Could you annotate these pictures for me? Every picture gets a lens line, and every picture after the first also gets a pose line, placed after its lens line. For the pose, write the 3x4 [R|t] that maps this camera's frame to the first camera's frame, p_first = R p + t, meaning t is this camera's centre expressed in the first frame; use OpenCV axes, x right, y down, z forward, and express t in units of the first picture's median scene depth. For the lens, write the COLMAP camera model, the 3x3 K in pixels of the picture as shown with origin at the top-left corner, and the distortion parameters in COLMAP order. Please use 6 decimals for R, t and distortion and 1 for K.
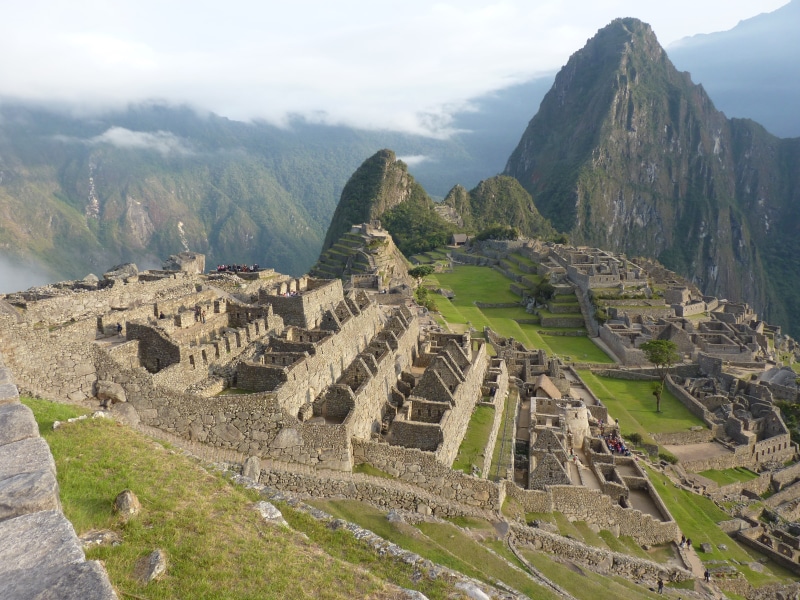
lens RADIAL K [[682.1, 0, 400.0], [0, 682.1, 300.0], [0, 0, 1]] dist [-0.000437, -0.003544]
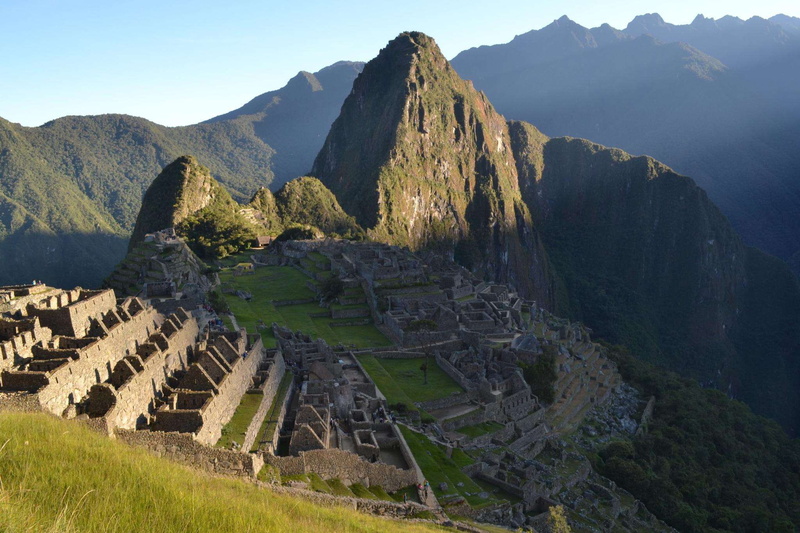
lens RADIAL K [[678.2, 0, 420.9], [0, 678.2, 270.7], [0, 0, 1]] dist [-0.078855, 0.003471]
pose [[0.956591, -0.065743, 0.283921, 0.071262], [0.076608, 0.996687, -0.027322, 0.005519], [-0.281185, 0.047886, 0.958458, -0.126295]]
